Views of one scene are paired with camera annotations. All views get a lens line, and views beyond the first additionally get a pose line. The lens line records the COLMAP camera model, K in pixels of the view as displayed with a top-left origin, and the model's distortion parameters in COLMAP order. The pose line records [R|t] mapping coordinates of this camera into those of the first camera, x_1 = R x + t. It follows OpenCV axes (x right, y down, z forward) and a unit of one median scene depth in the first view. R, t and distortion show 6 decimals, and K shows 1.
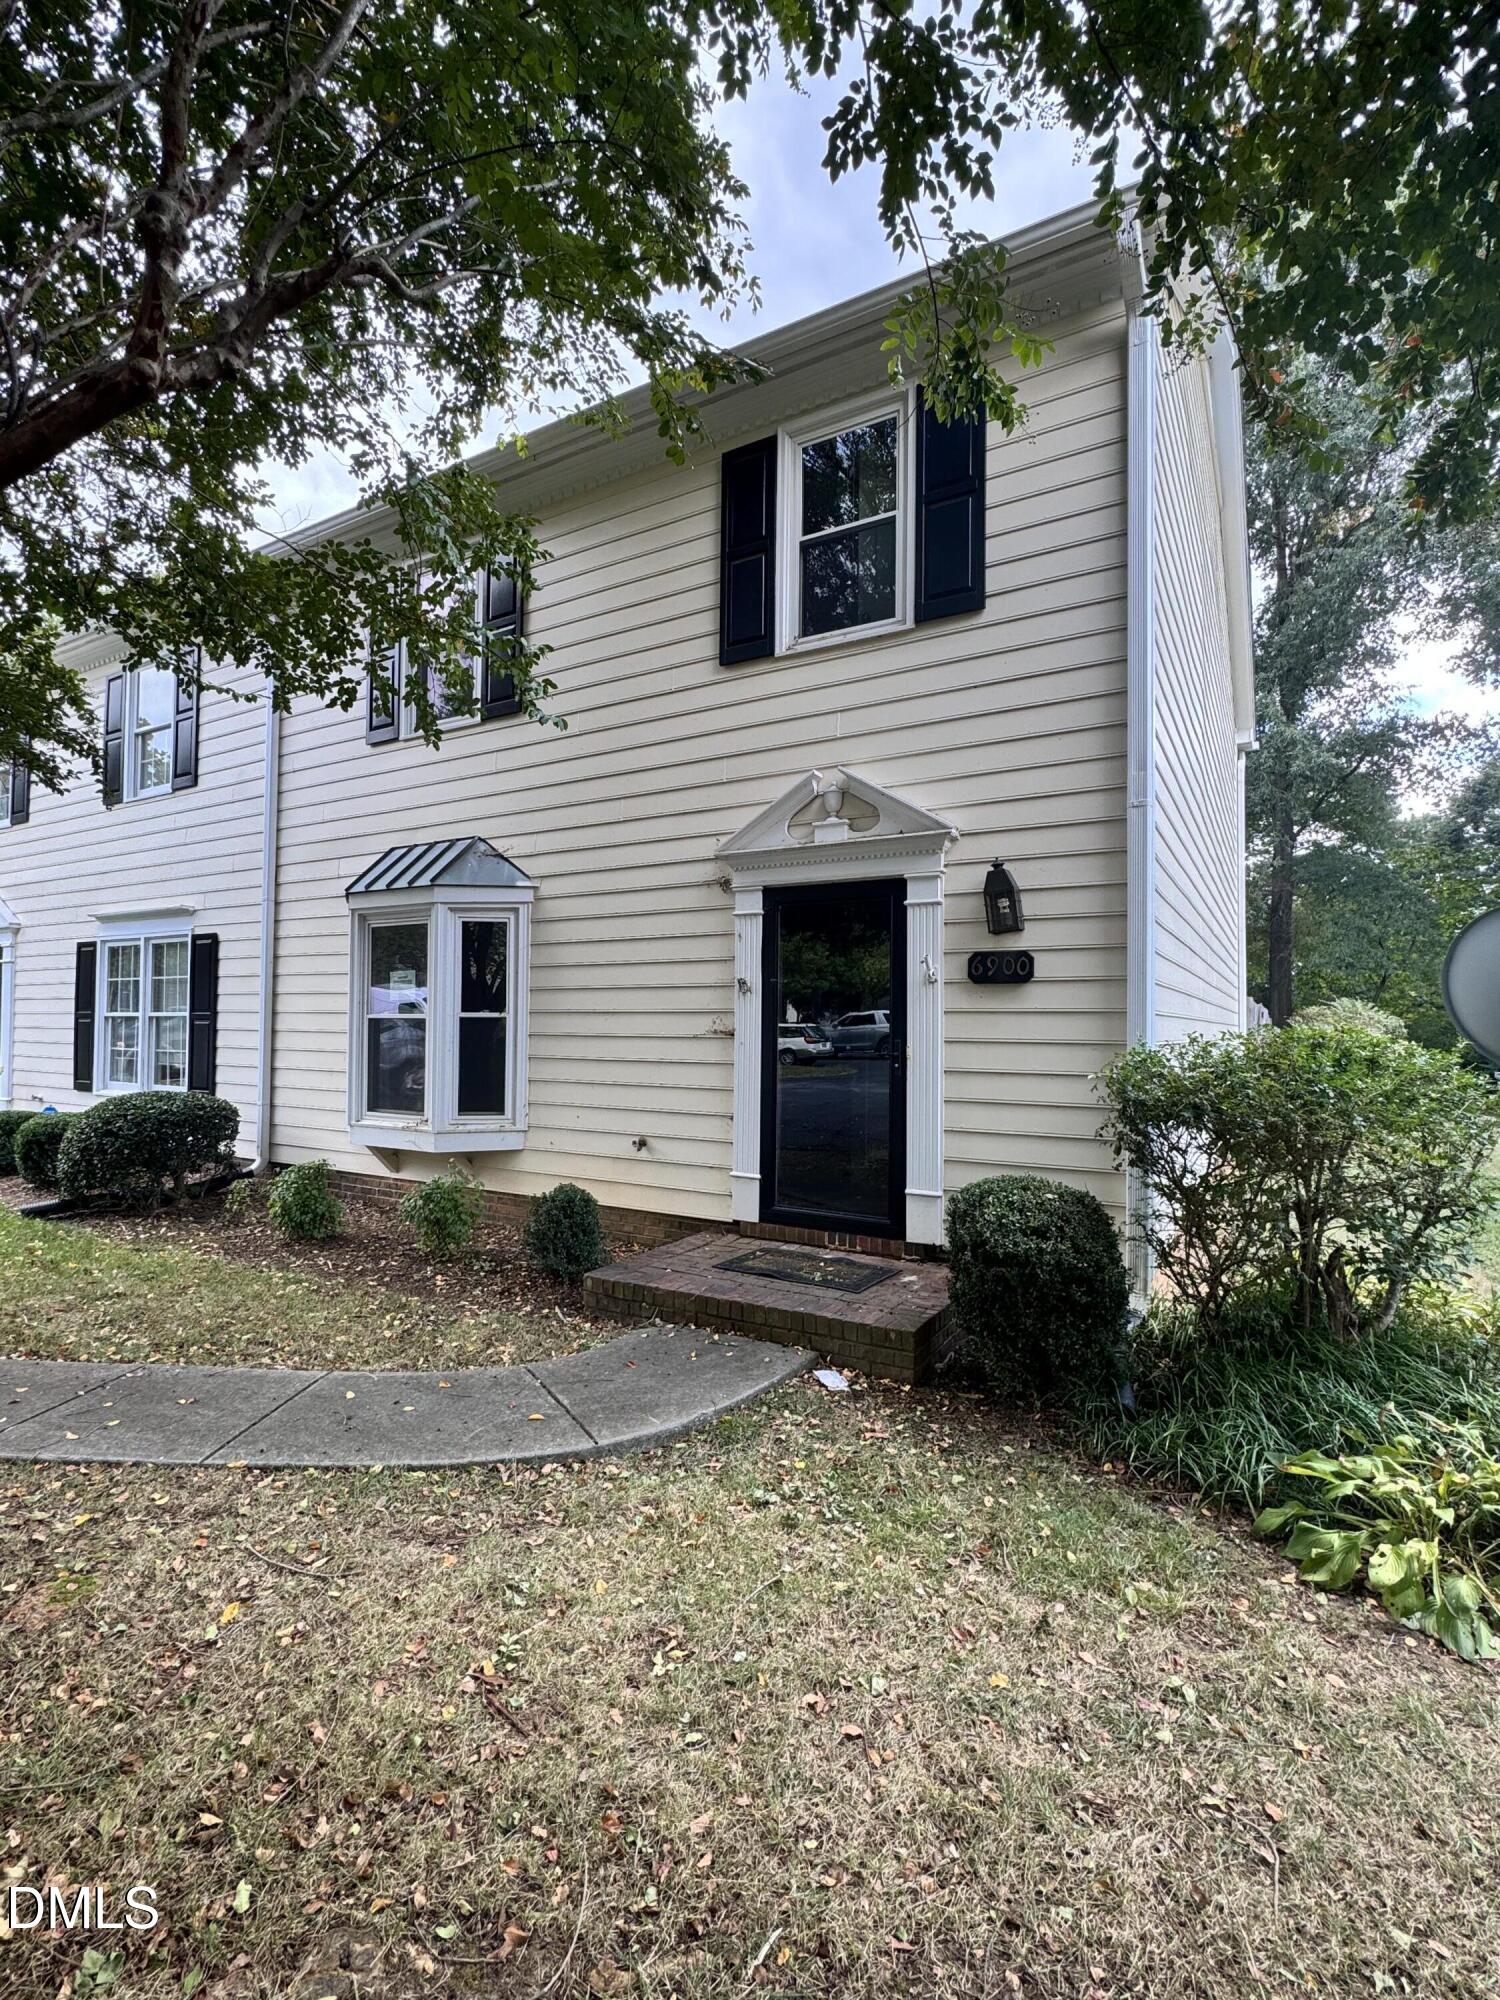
lens RADIAL K [[939.9, 0, 770.9], [0, 939.9, 1004.1], [0, 0, 1]] dist [-0.003710, 0.000277]
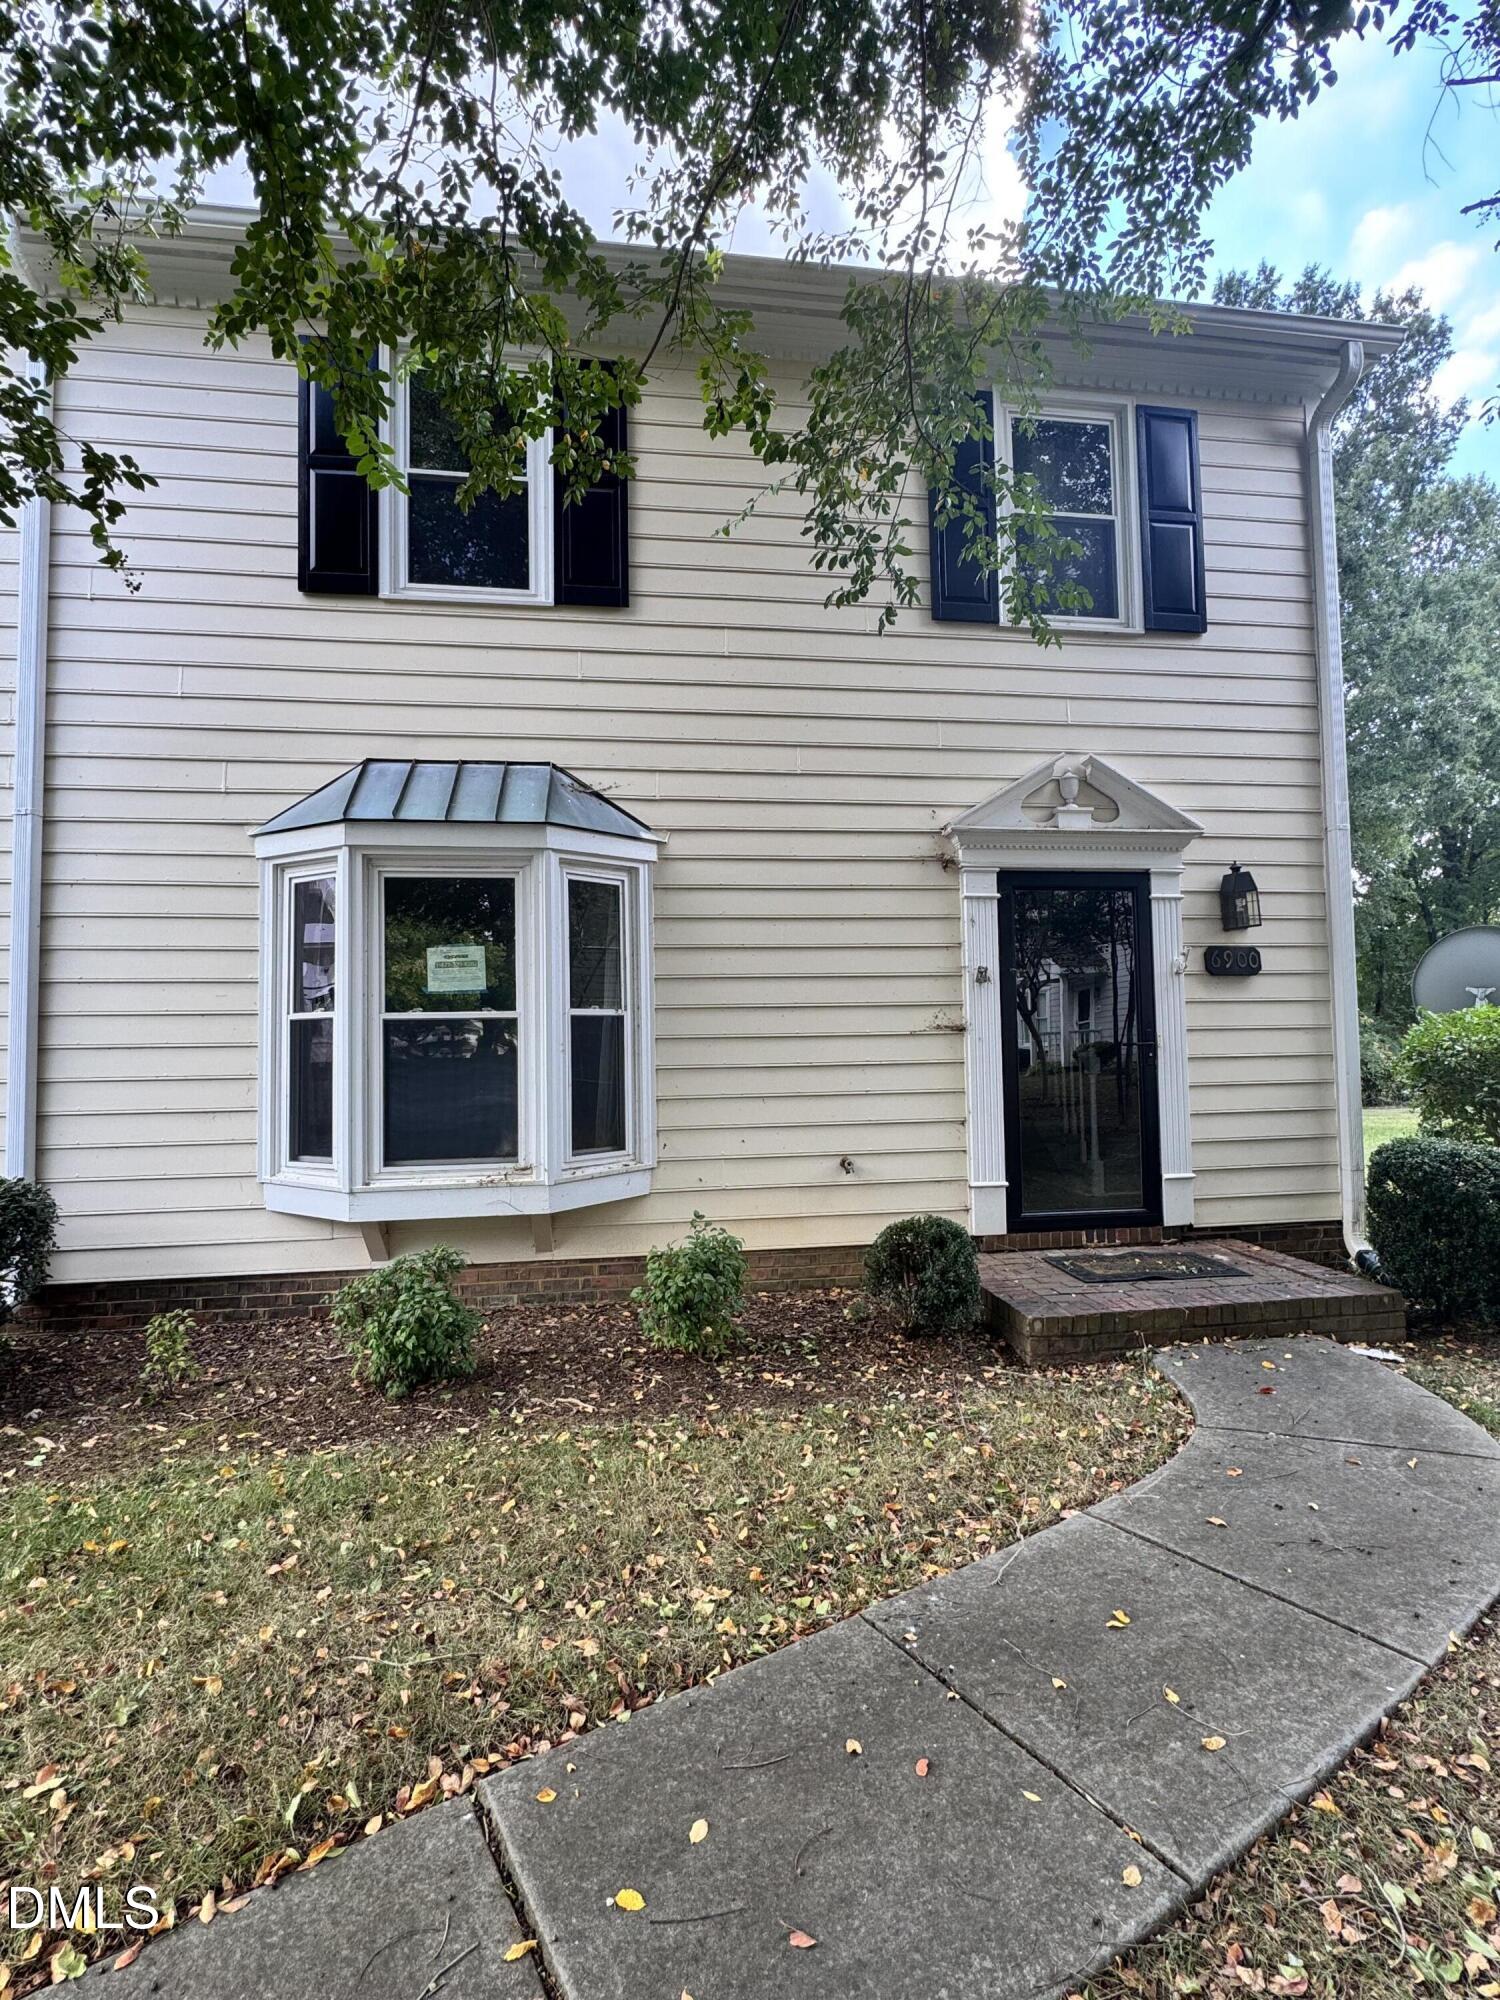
lens RADIAL K [[939.9, 0, 760.2], [0, 939.9, 993.9], [0, 0, 1]] dist [-0.003710, 0.000277]
pose [[0.784011, 0.005753, 0.620721, -0.756727], [0.008372, 0.999768, -0.019840, 0.014767], [-0.620691, 0.020751, 0.783781, 0.417386]]
